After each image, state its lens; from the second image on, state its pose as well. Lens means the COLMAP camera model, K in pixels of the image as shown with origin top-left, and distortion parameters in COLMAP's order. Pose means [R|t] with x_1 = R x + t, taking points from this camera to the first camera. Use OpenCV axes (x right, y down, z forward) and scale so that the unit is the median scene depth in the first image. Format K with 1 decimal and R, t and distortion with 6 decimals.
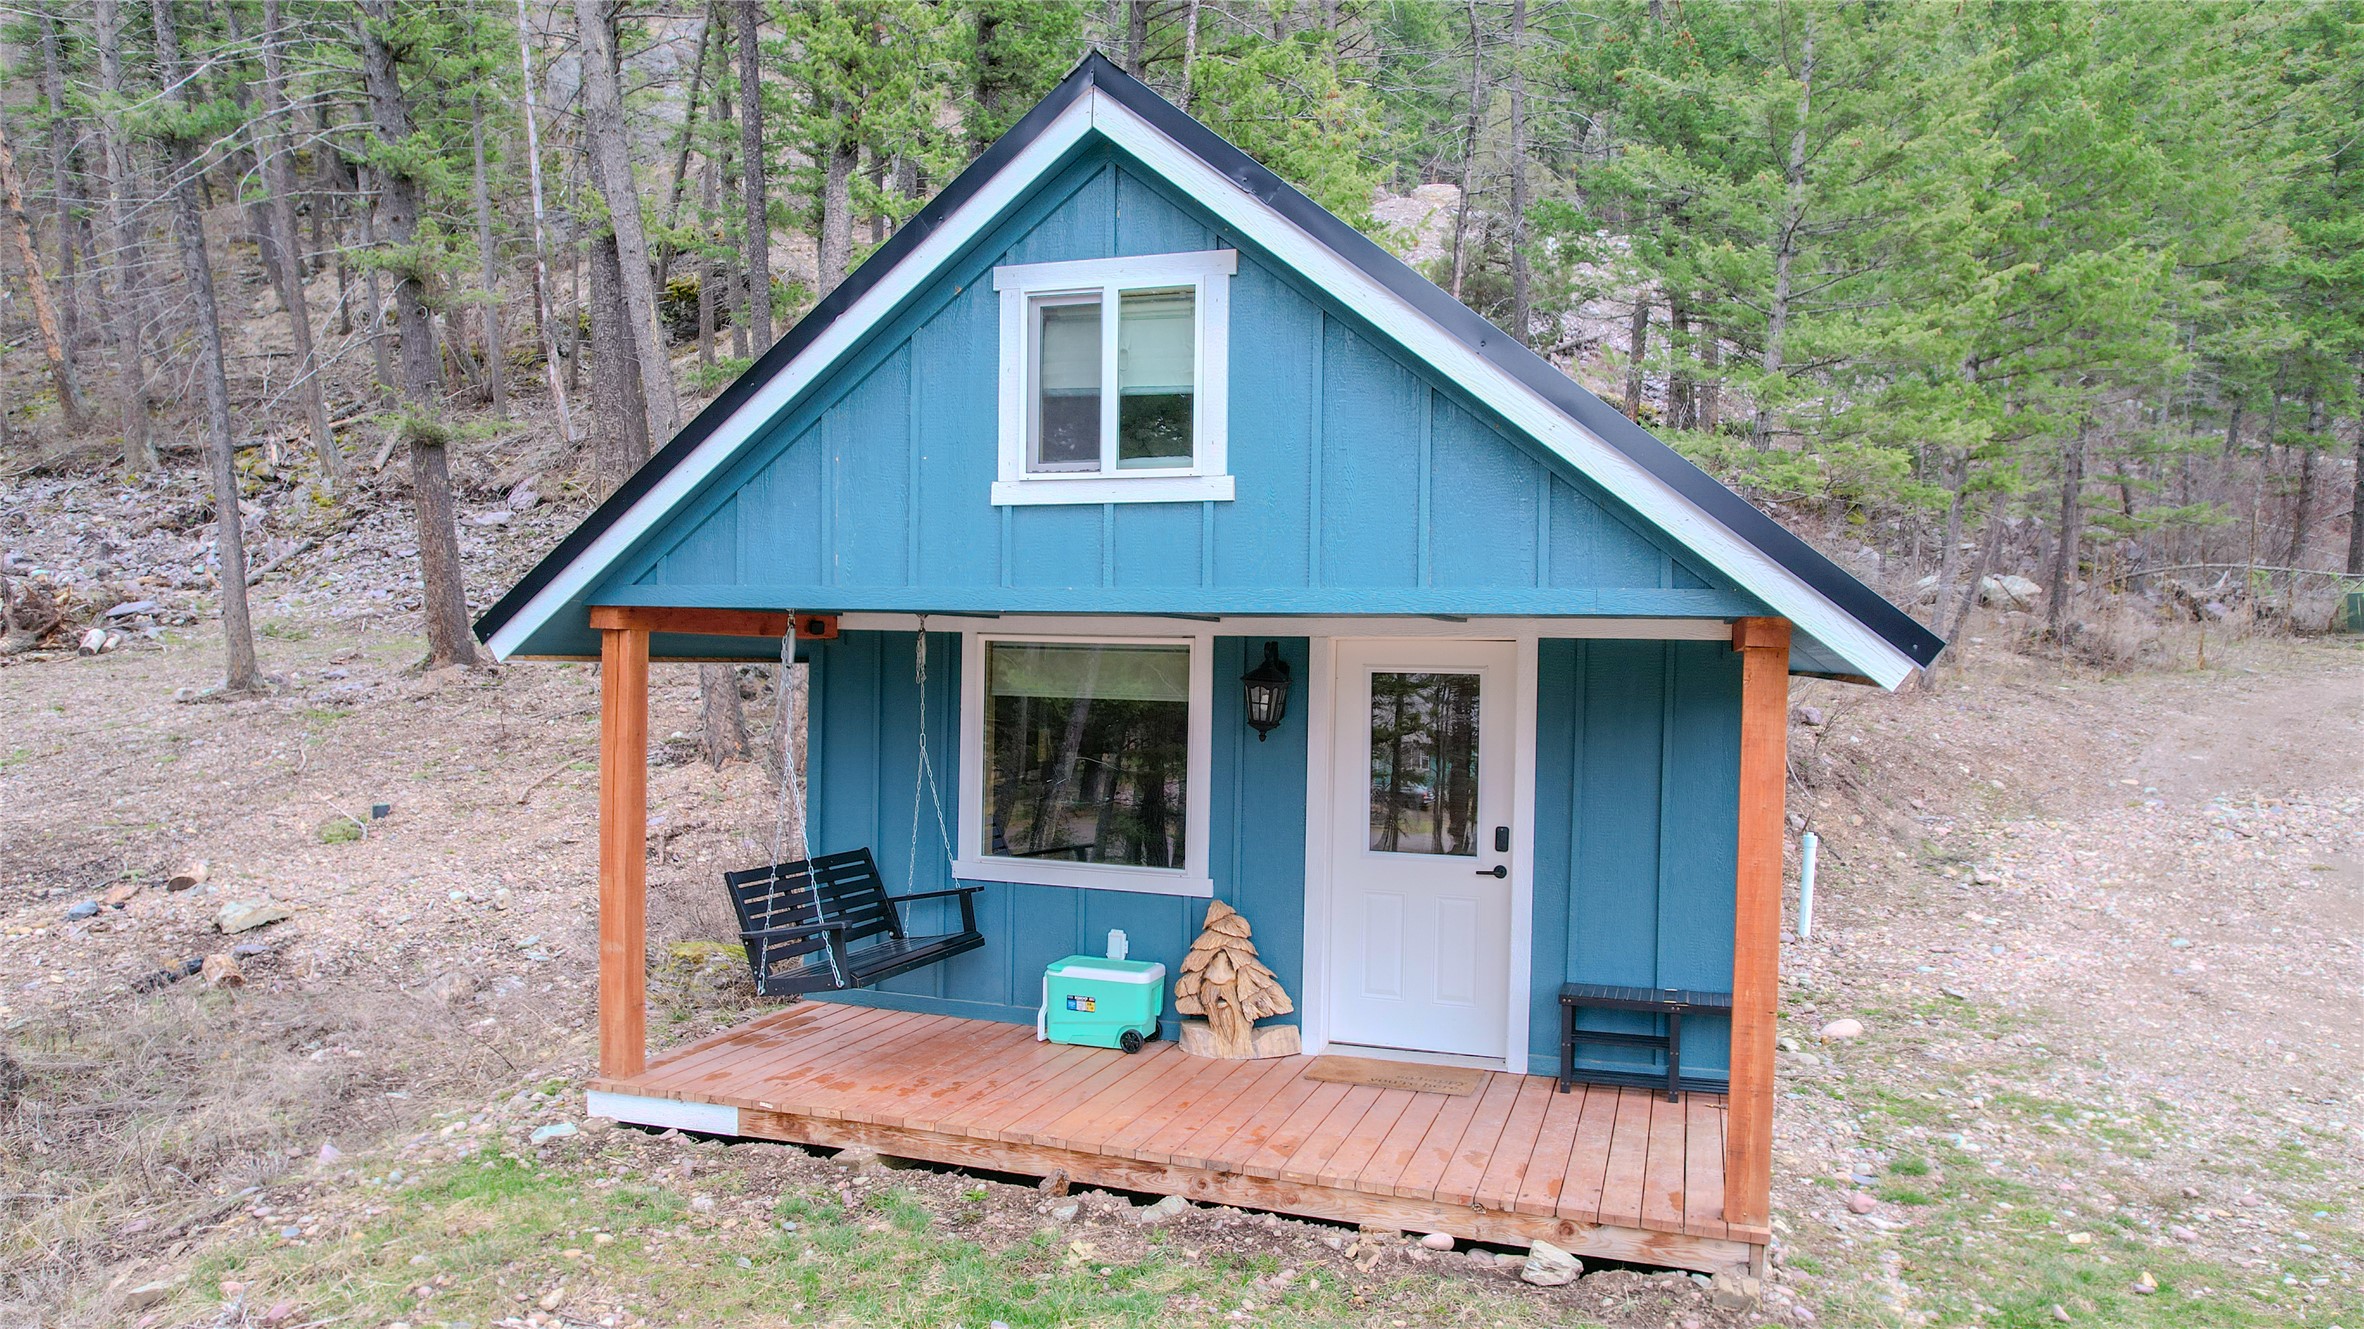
lens RADIAL K [[1526.0, 0, 1182.0], [0, 1526.0, 664.5], [0, 0, 1]] dist [-0.088521, 0.083668]
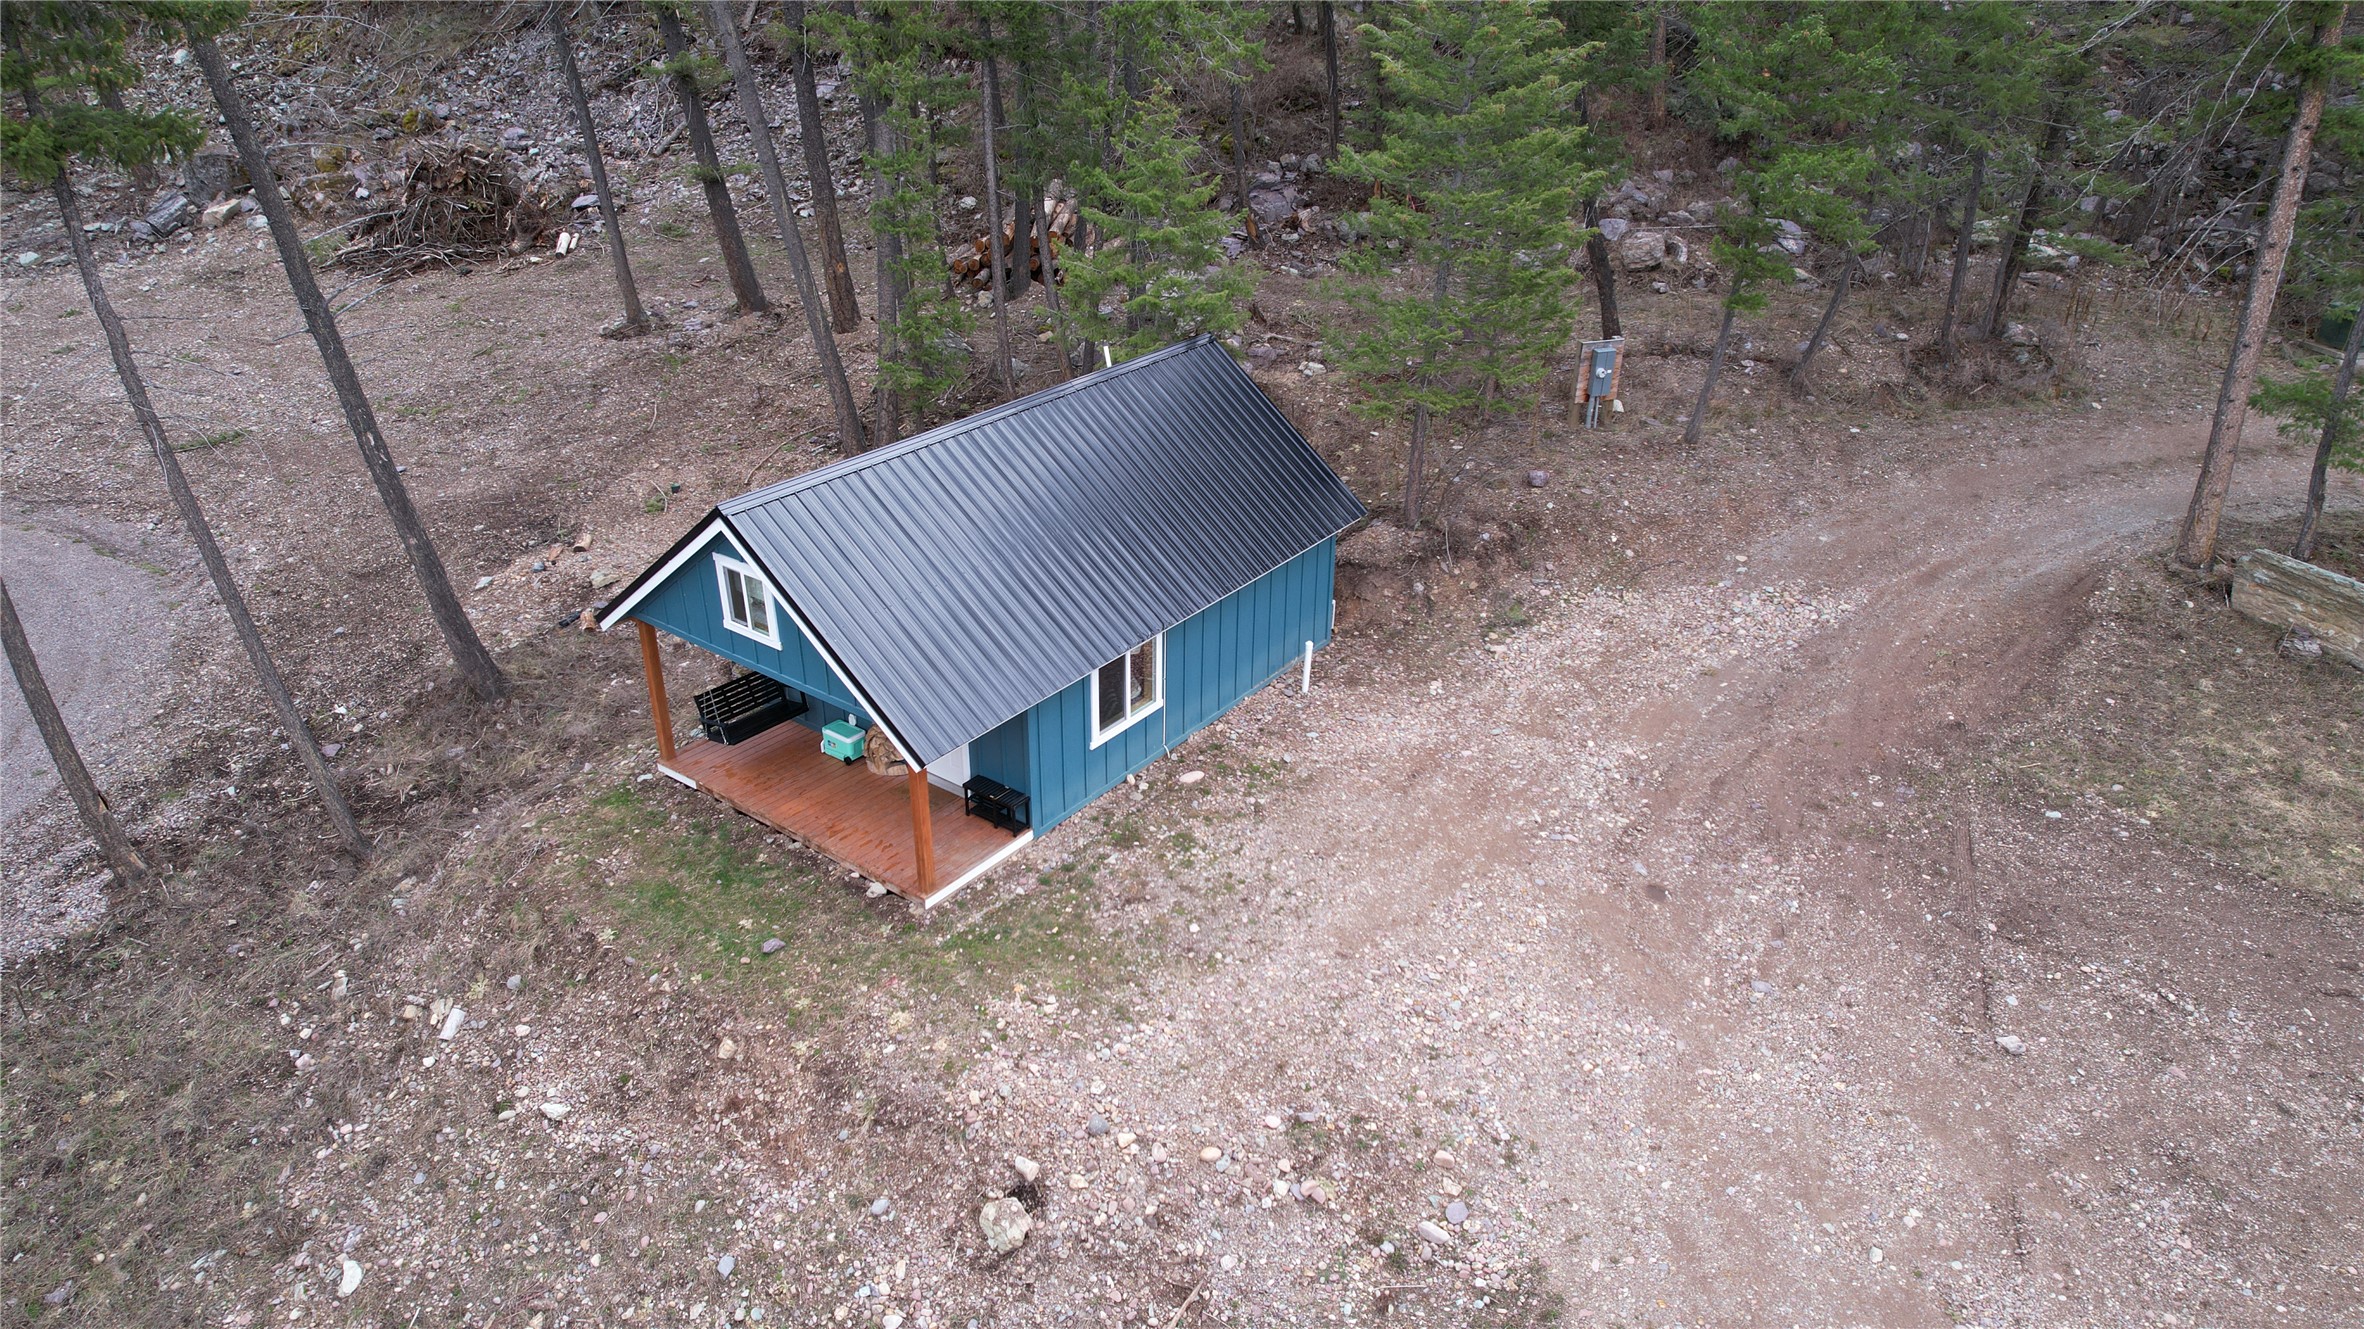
lens RADIAL K [[1526.0, 0, 1182.0], [0, 1526.0, 664.5], [0, 0, 1]] dist [-0.088521, 0.083668]
pose [[0.949658, 0.135760, -0.282347, 1.191424], [0.004830, 0.894781, 0.446479, -1.033482], [0.313252, -0.425366, 0.849080, -0.945191]]
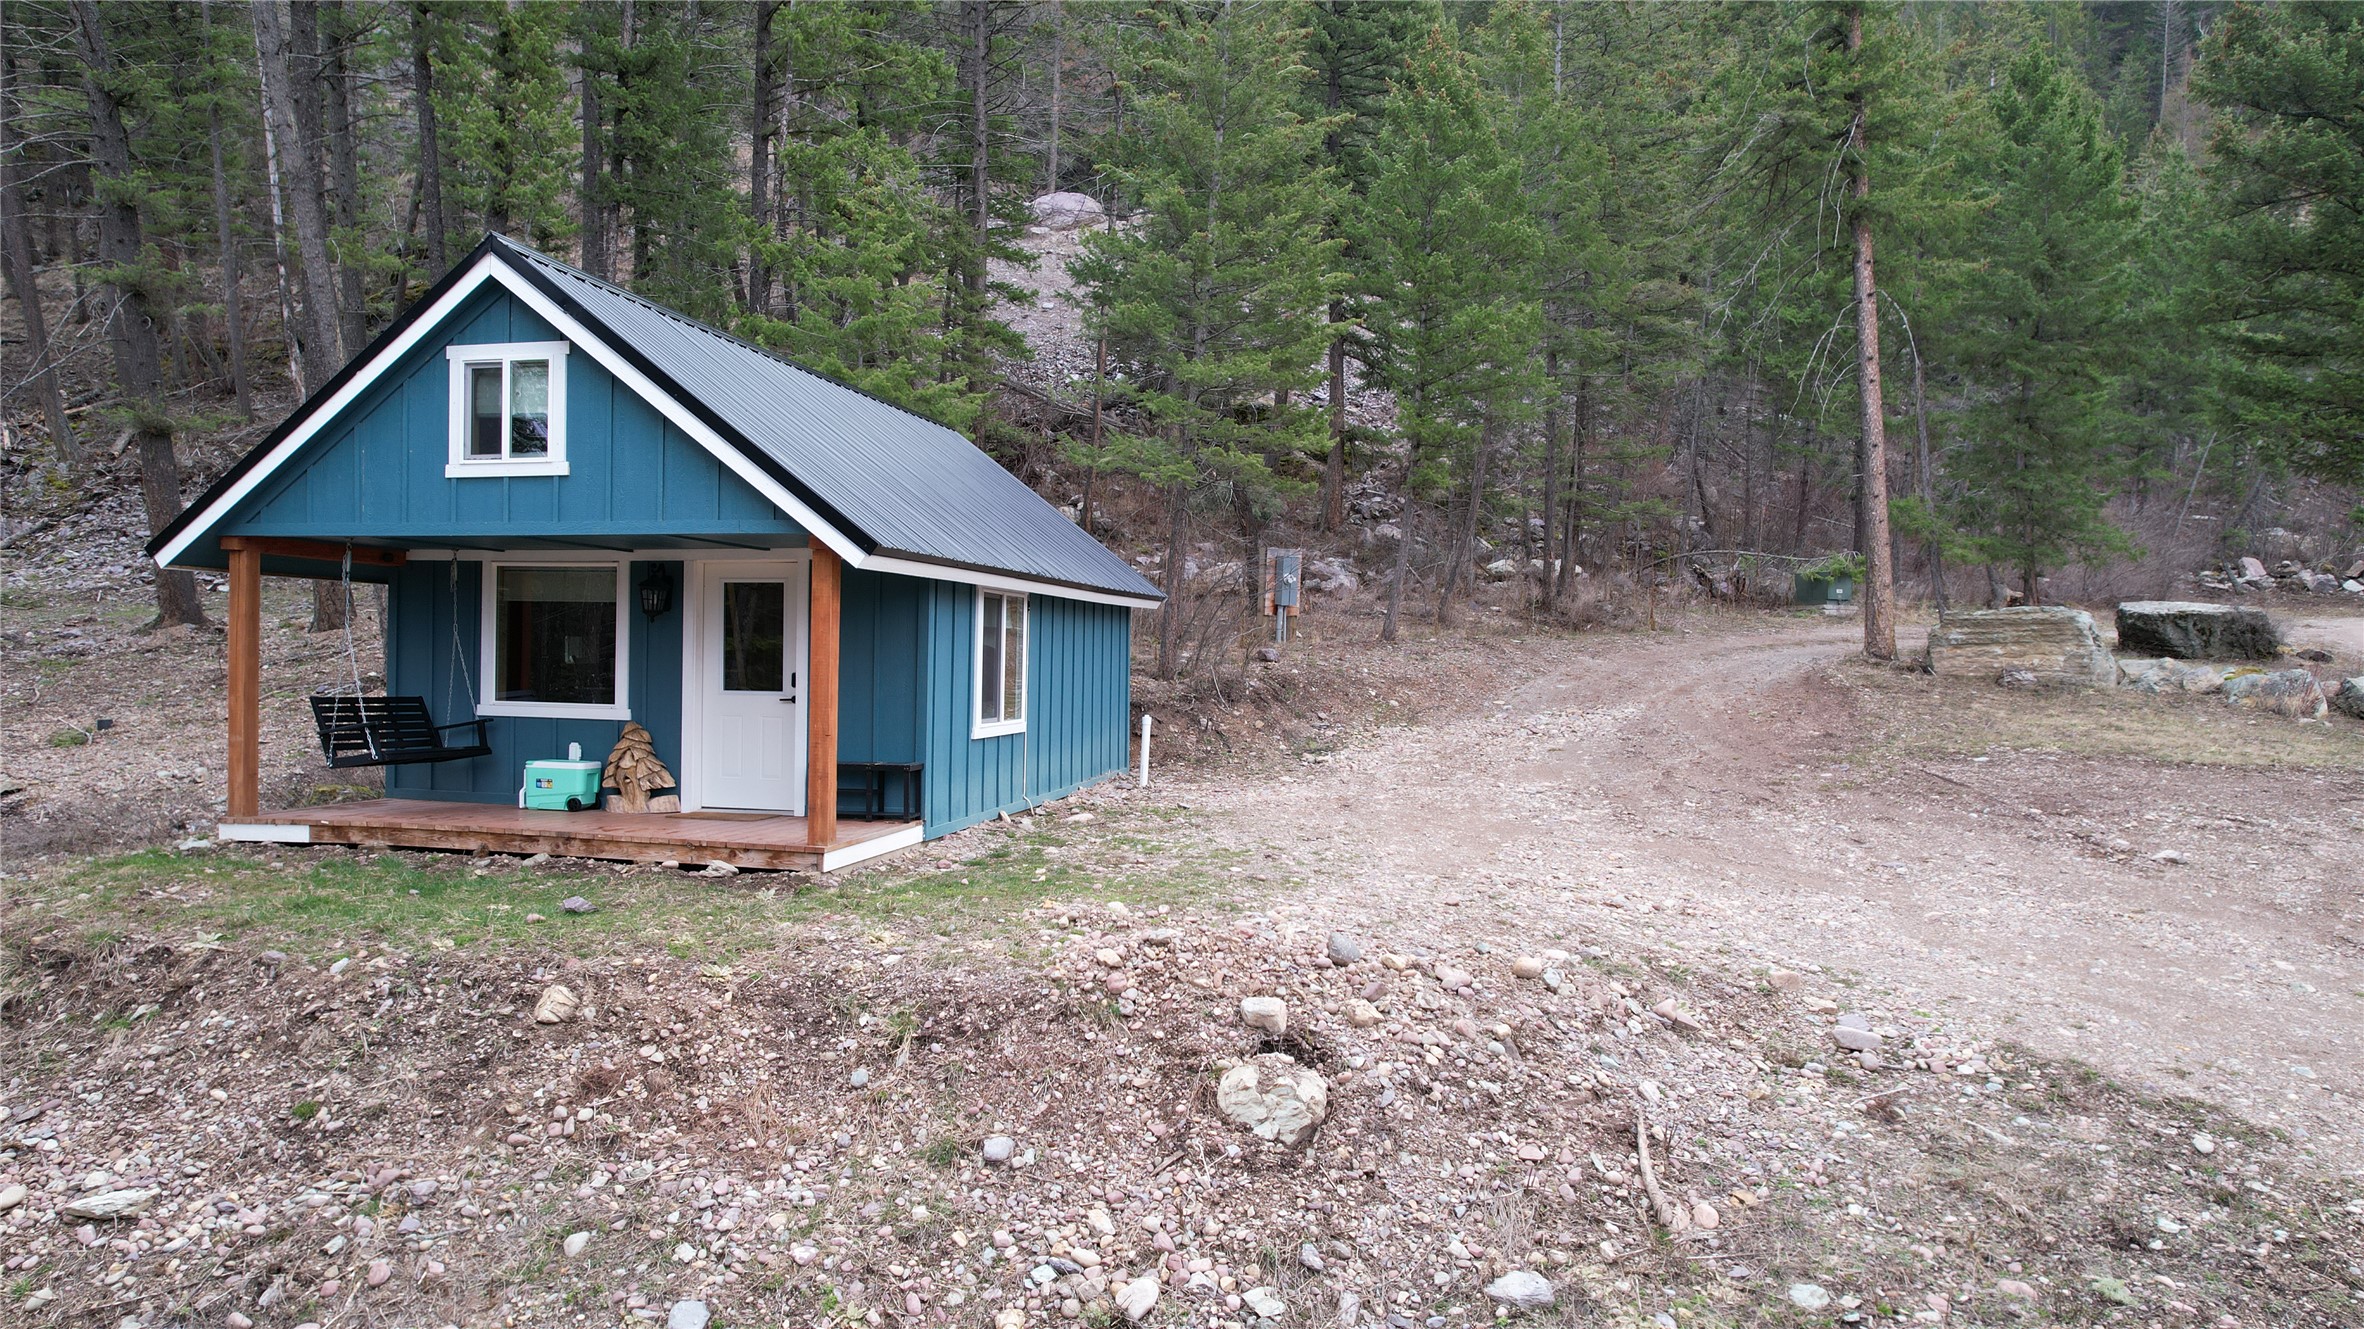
lens RADIAL K [[1526.0, 0, 1182.0], [0, 1526.0, 664.5], [0, 0, 1]] dist [-0.088521, 0.083668]
pose [[0.992628, -0.002844, 0.121164, 0.410690], [0.002735, 0.999996, 0.001066, 0.091997], [-0.121167, -0.000727, 0.992632, -0.685286]]
